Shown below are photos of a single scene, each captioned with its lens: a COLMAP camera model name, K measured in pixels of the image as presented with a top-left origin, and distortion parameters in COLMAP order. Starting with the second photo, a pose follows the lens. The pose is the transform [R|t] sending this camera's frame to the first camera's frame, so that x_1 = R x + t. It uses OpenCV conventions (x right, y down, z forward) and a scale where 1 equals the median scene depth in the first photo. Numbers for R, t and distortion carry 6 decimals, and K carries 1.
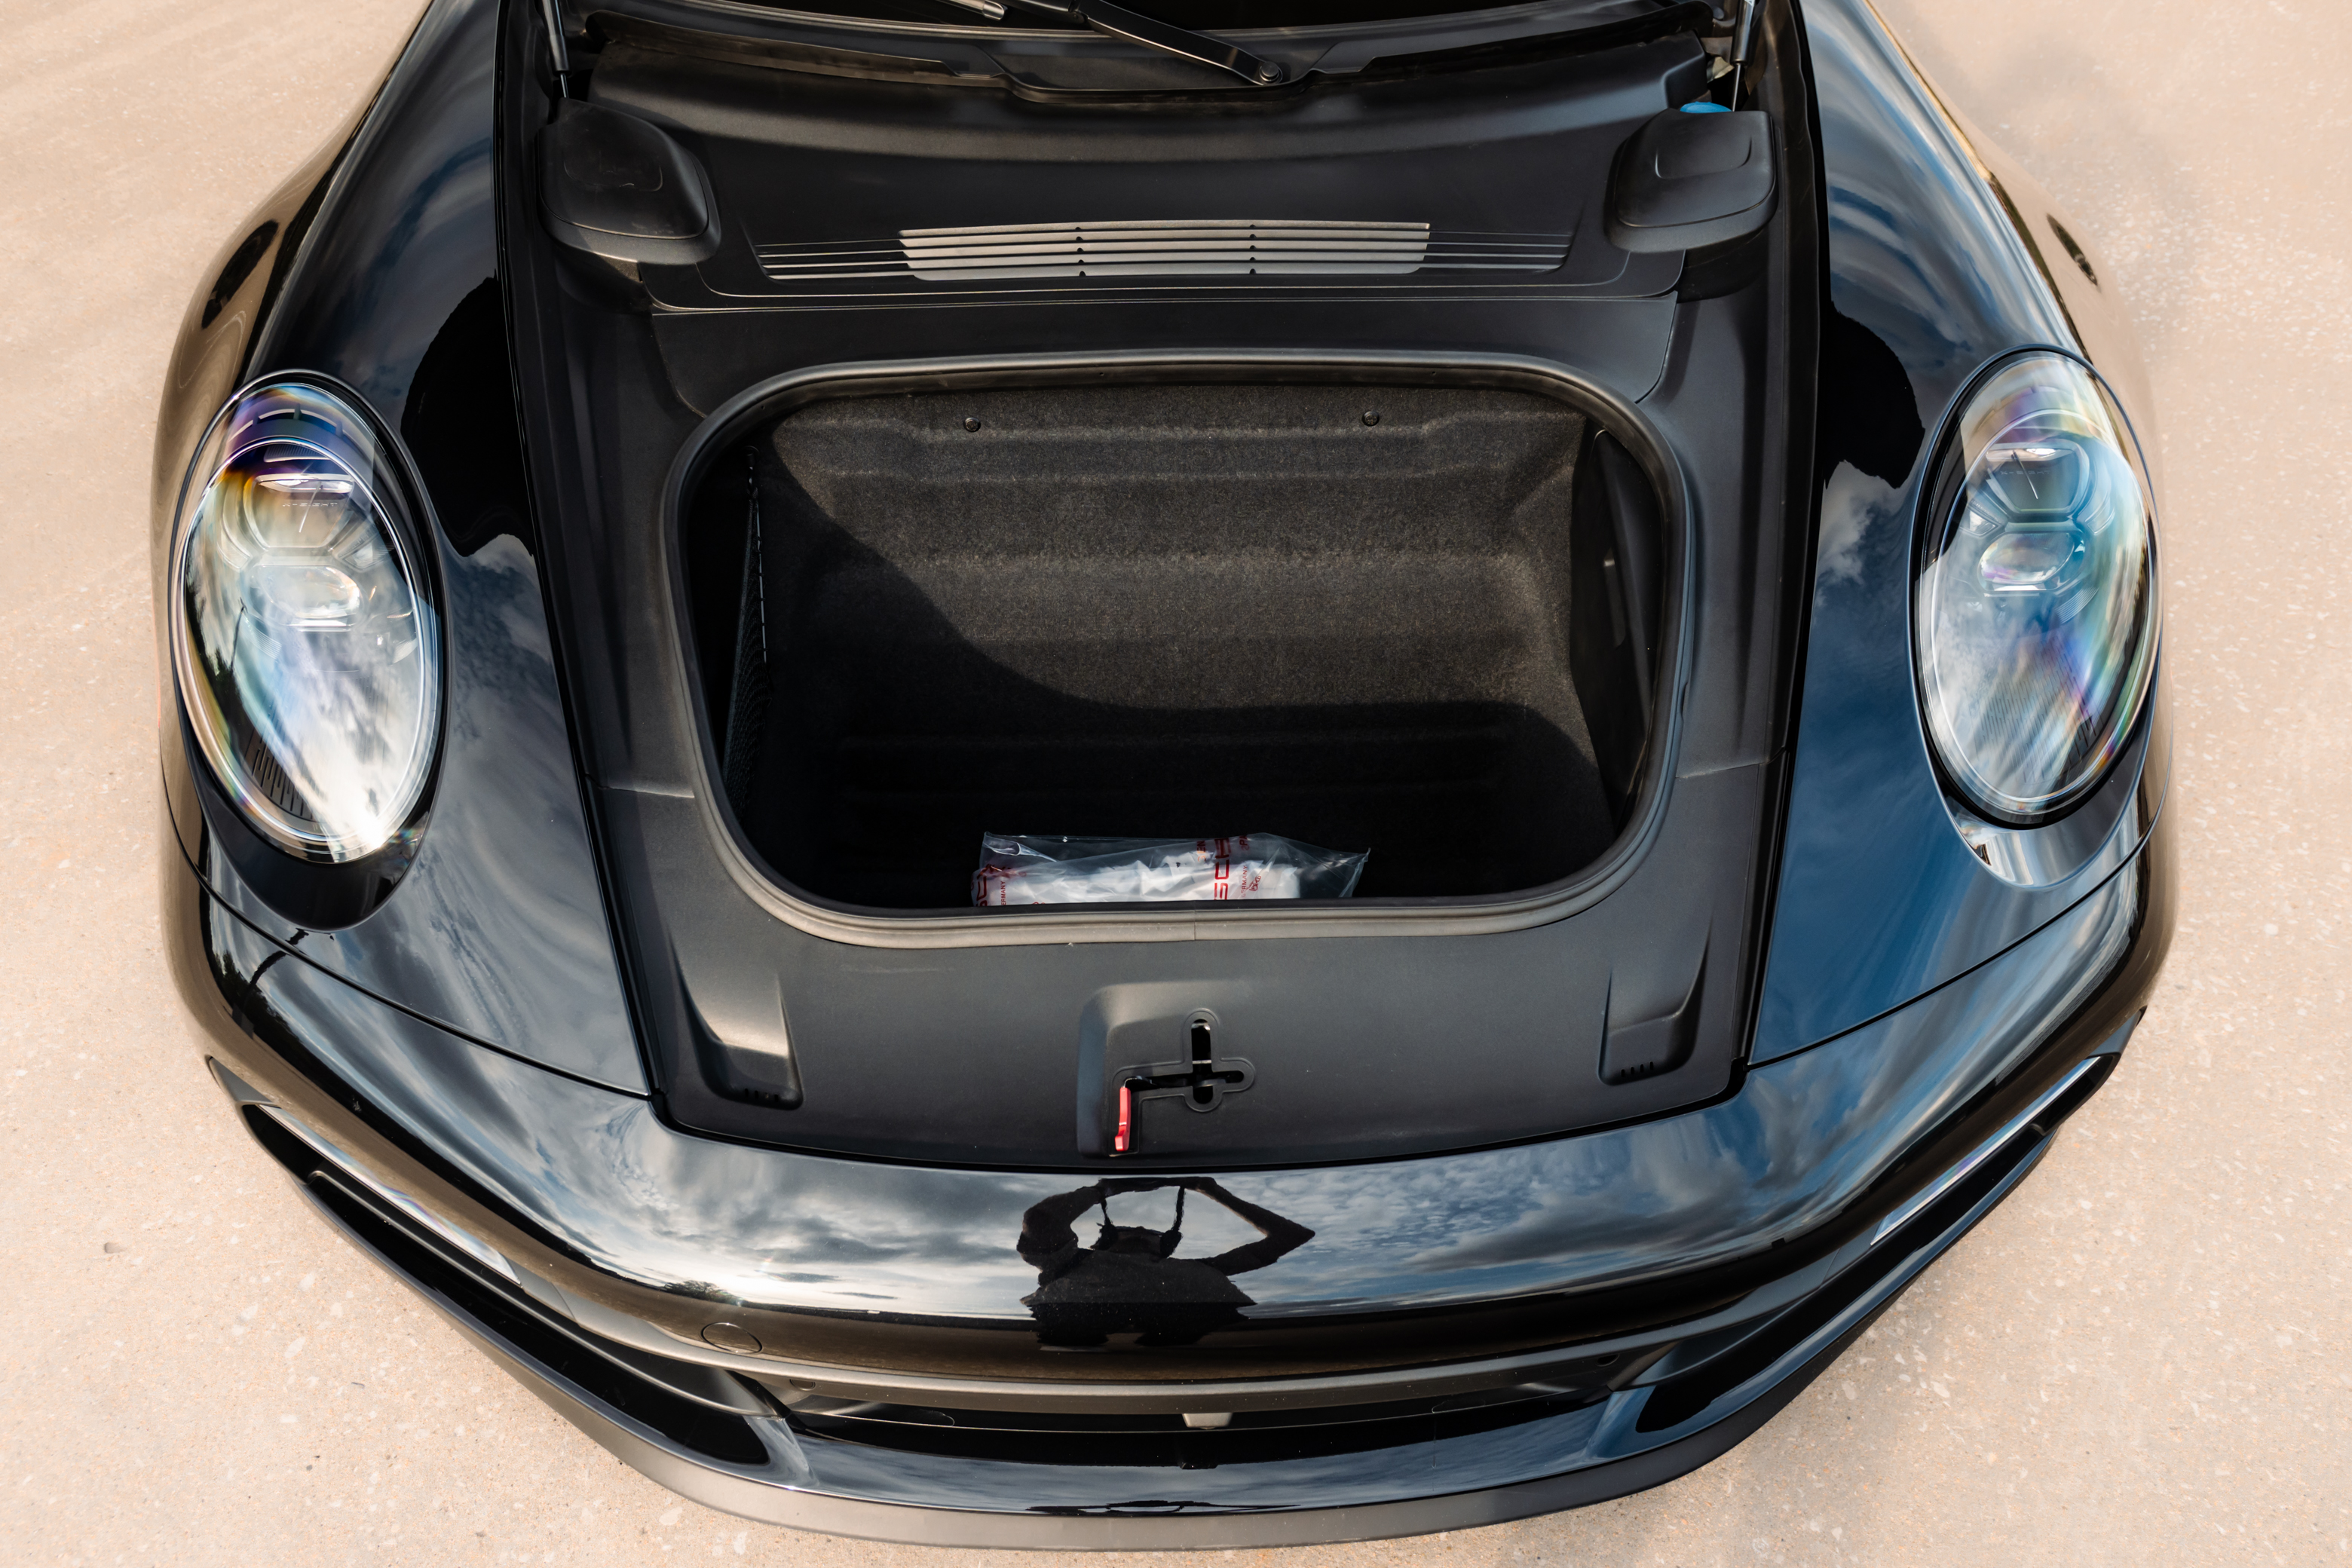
lens RADIAL K [[1867.3, 0, 1185.2], [0, 1867.3, 793.0], [0, 0, 1]] dist [-0.093356, 0.084488]
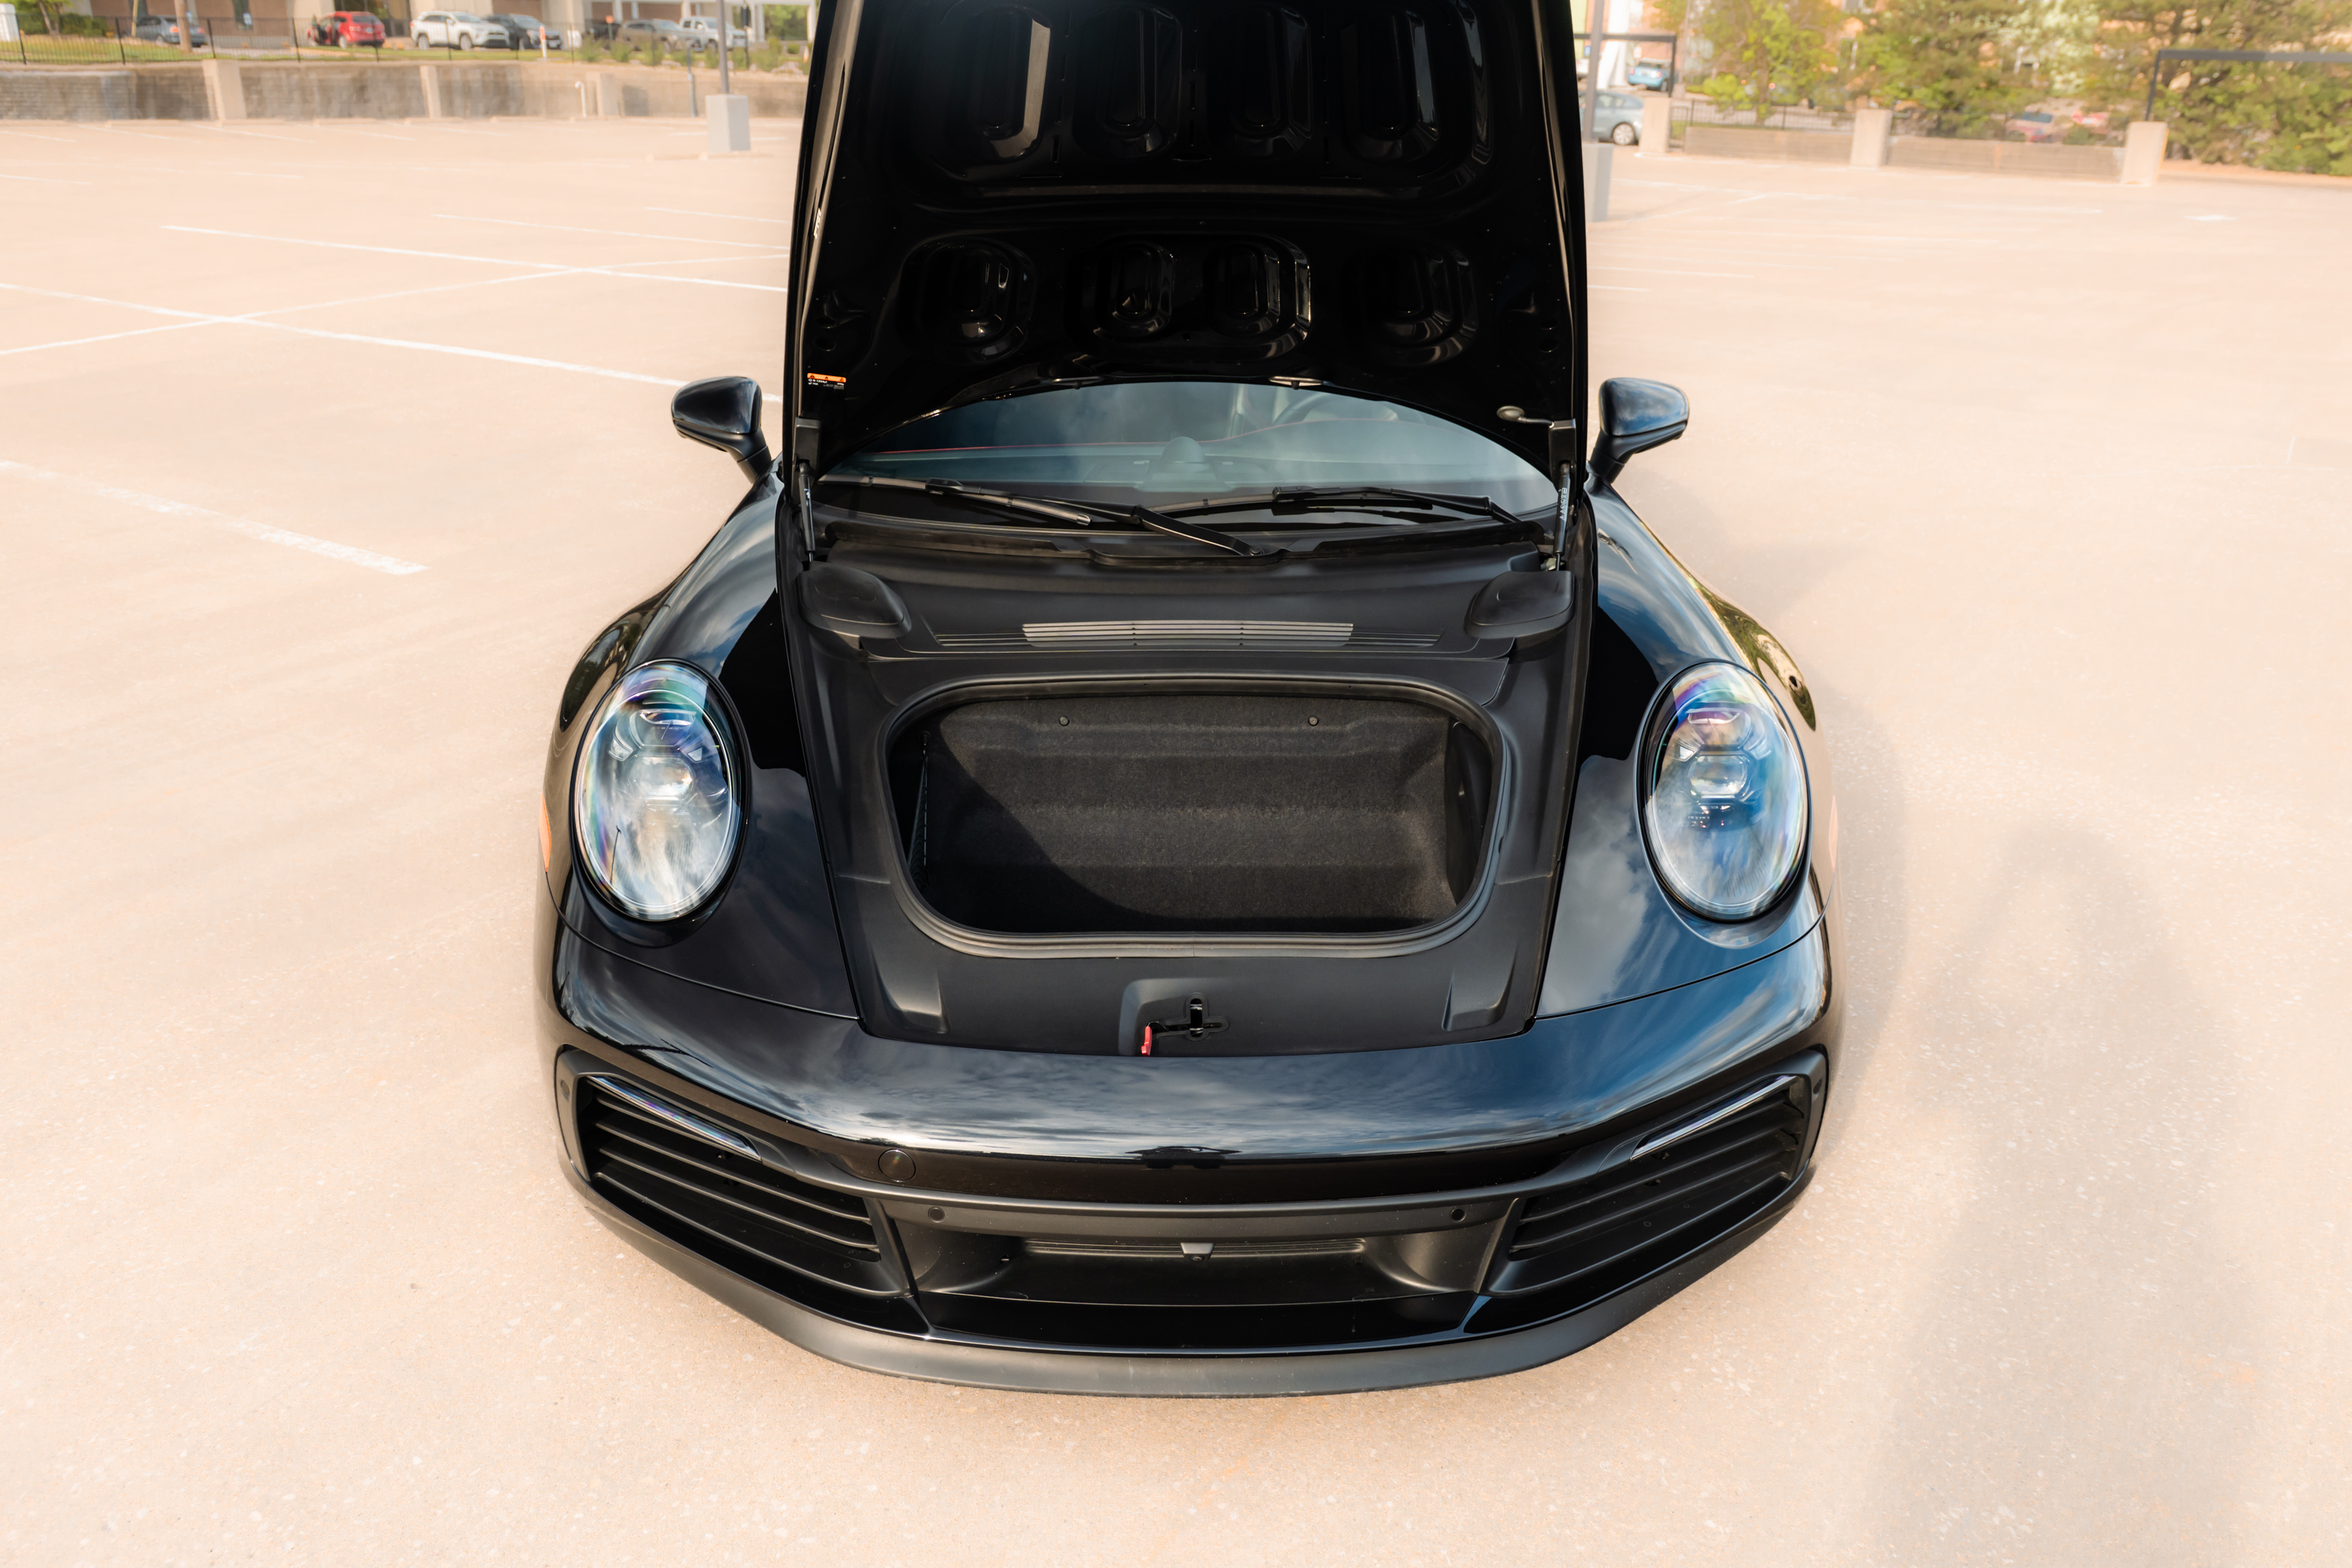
lens RADIAL K [[1867.3, 0, 1185.2], [0, 1867.3, 793.0], [0, 0, 1]] dist [-0.093356, 0.084488]
pose [[0.999602, 0.006596, -0.027446, 0.033313], [-0.016536, 0.924841, -0.379994, 0.454913], [0.022877, 0.380296, 0.924582, -0.449487]]
